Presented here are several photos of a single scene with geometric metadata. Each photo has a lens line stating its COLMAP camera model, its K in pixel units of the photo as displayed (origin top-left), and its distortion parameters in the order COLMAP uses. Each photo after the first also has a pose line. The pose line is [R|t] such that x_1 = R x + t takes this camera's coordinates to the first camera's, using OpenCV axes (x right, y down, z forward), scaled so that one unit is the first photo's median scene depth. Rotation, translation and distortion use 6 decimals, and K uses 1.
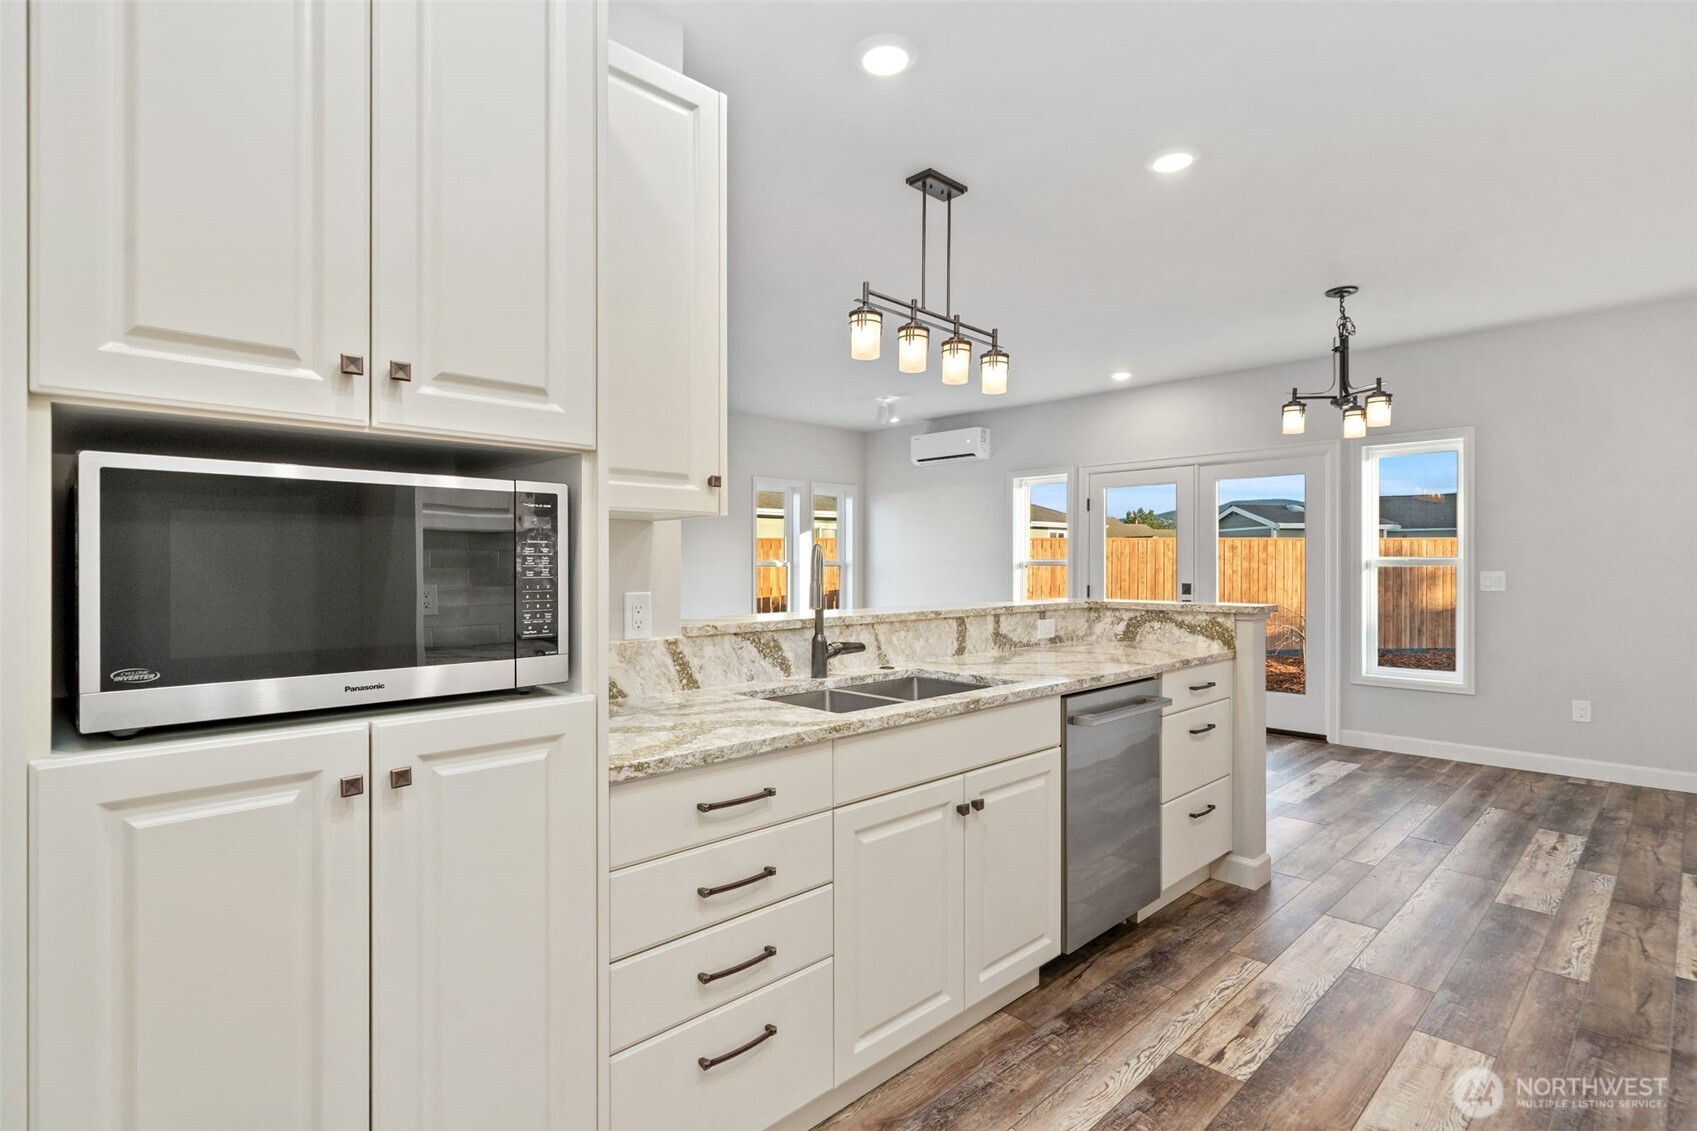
lens RADIAL K [[815.4, 0, 848.5], [0, 815.4, 565.5], [0, 0, 1]] dist [0.000200, -0.000222]
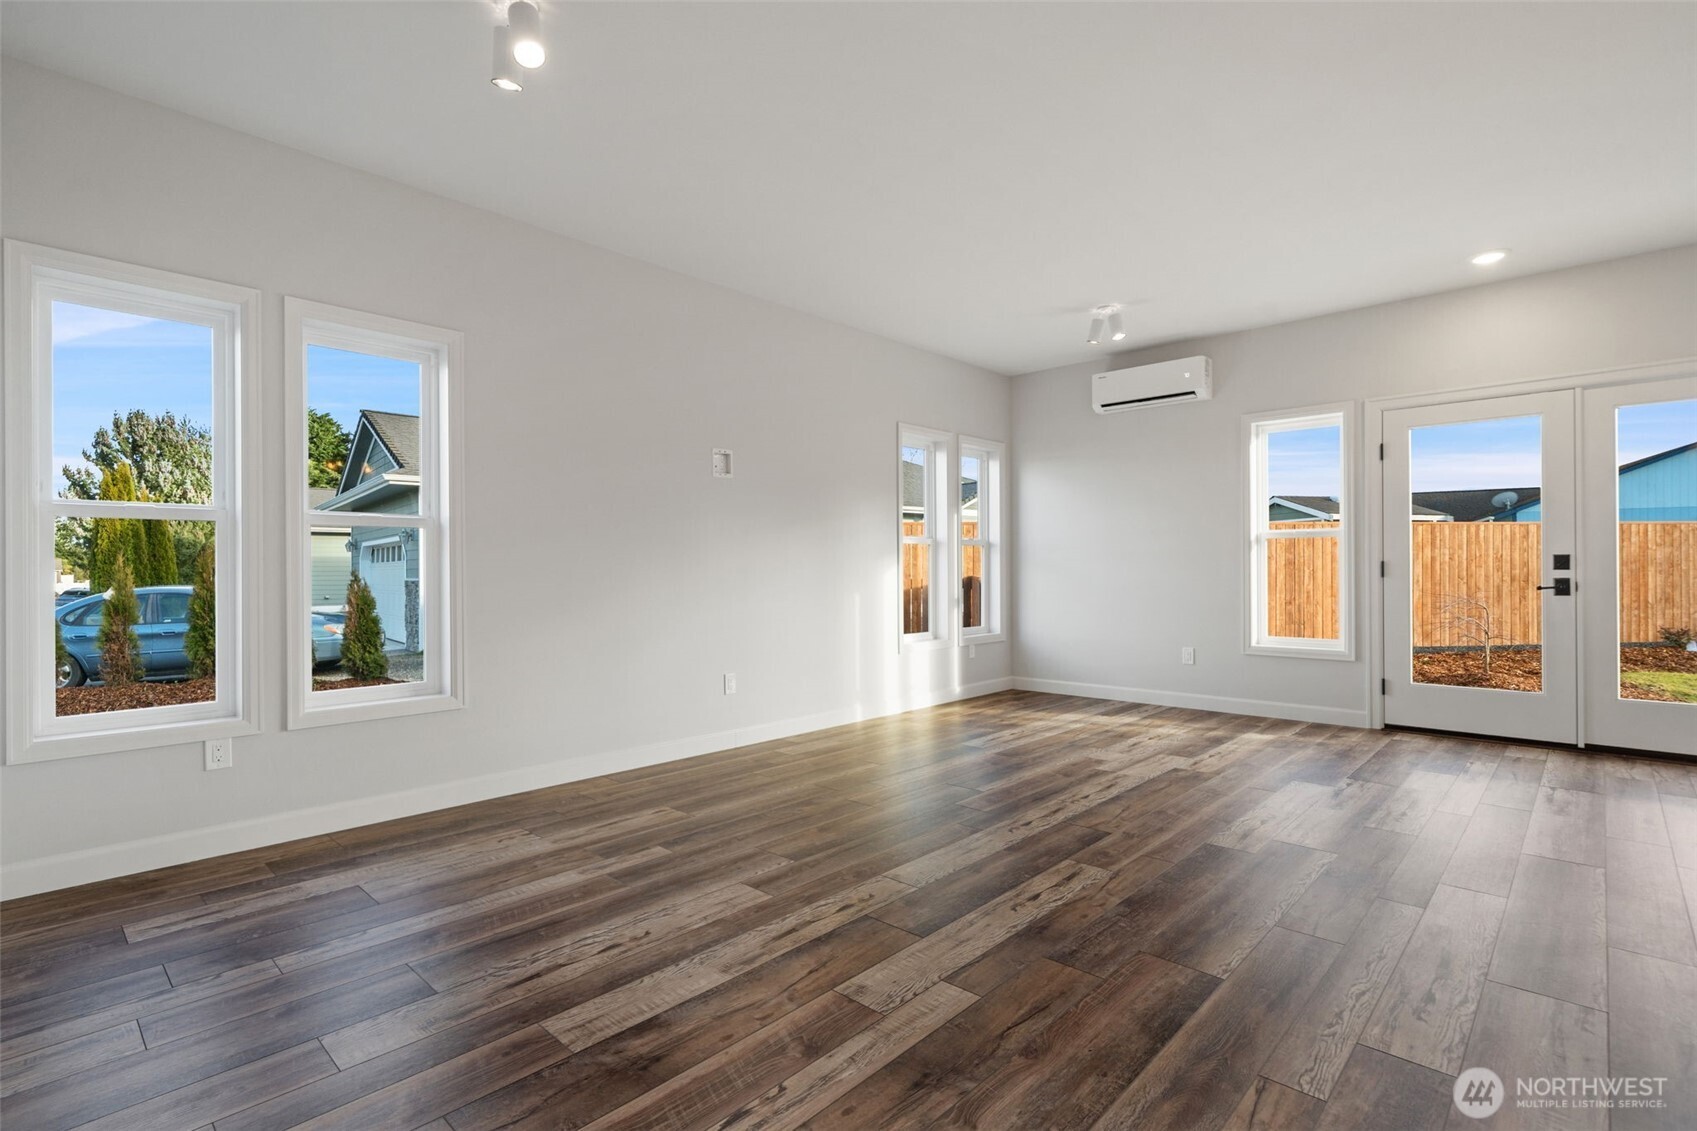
lens RADIAL K [[790.0, 0, 848.5], [0, 790.0, 565.5], [0, 0, 1]] dist [0.003222, -0.000200]
pose [[0.998596, -0.008956, 0.052218, -0.224561], [0.009146, 0.999952, -0.003409, 0.025746], [-0.052185, 0.003882, 0.998630, 0.312348]]
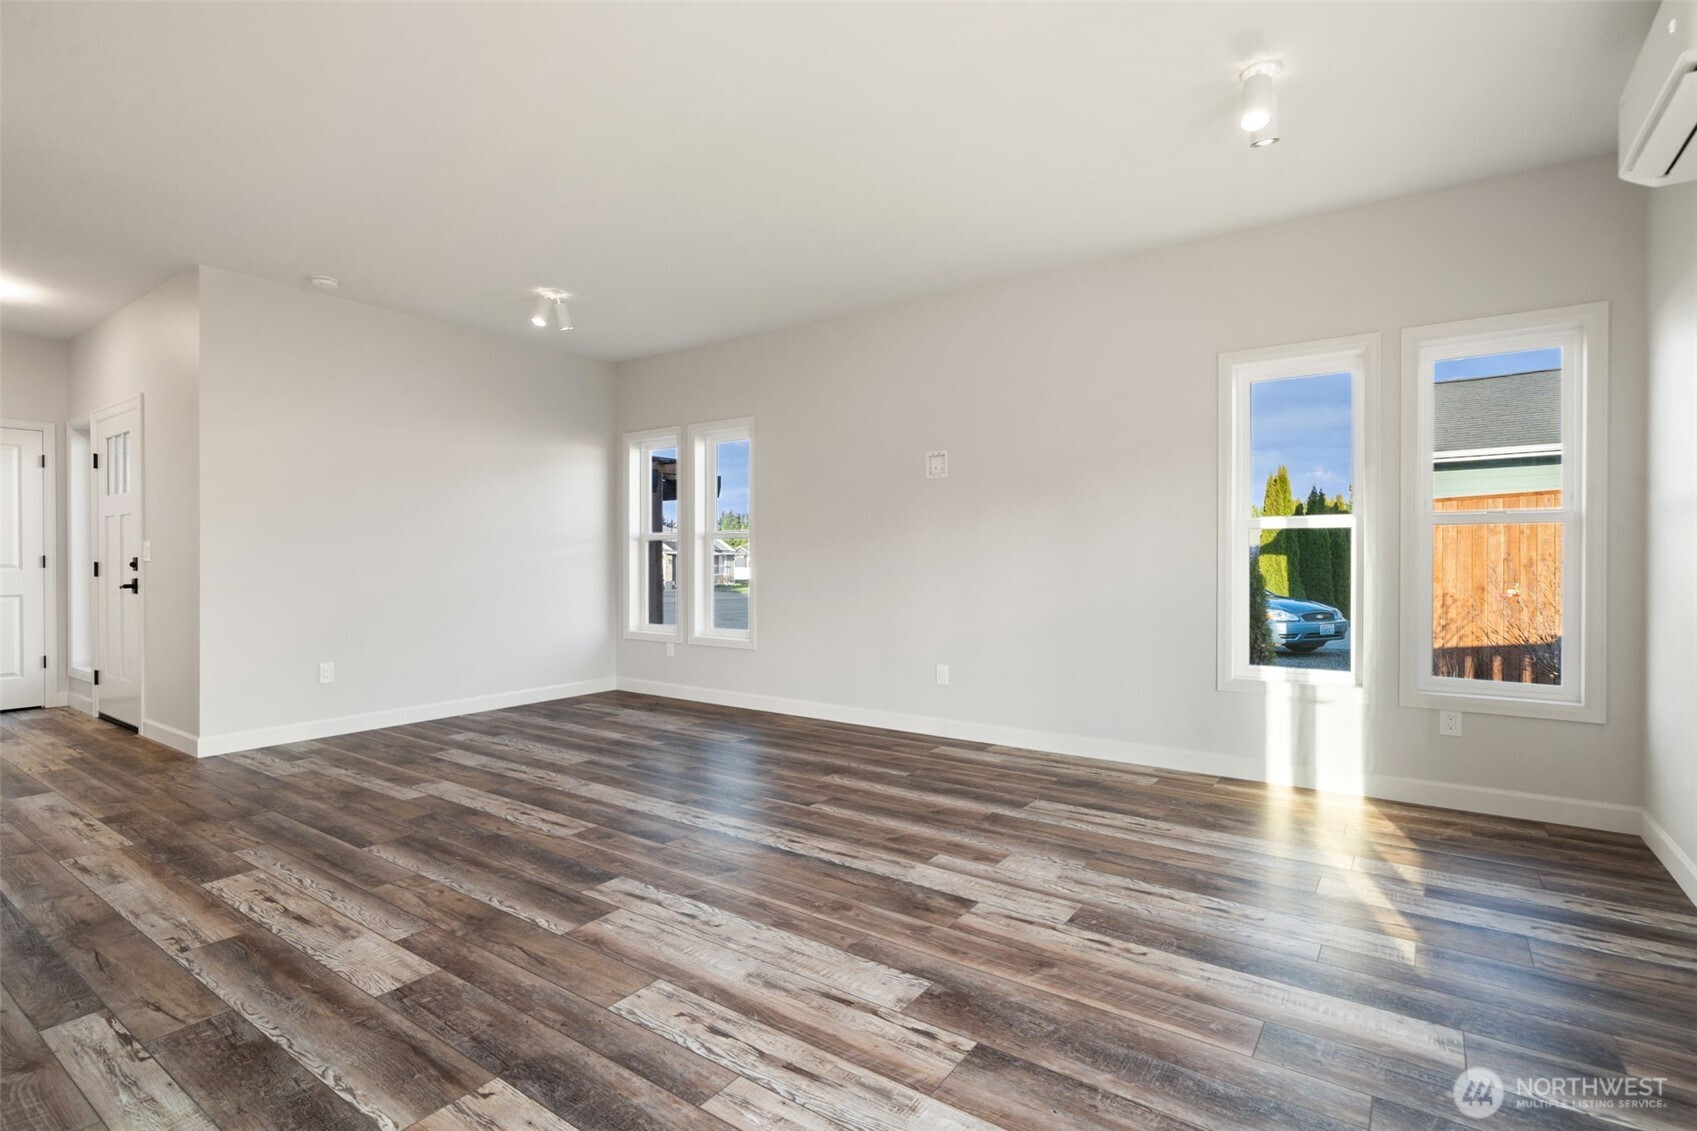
lens RADIAL K [[849.5, 0, 847.6], [0, 849.5, 584.0], [0, 0, 1]] dist [0.000089, 0.000303]
pose [[0.175850, 0.022377, -0.984163, 0.399976], [0.003124, 0.999724, 0.023289, 0.026150], [0.984412, -0.007170, 0.175732, 0.760105]]
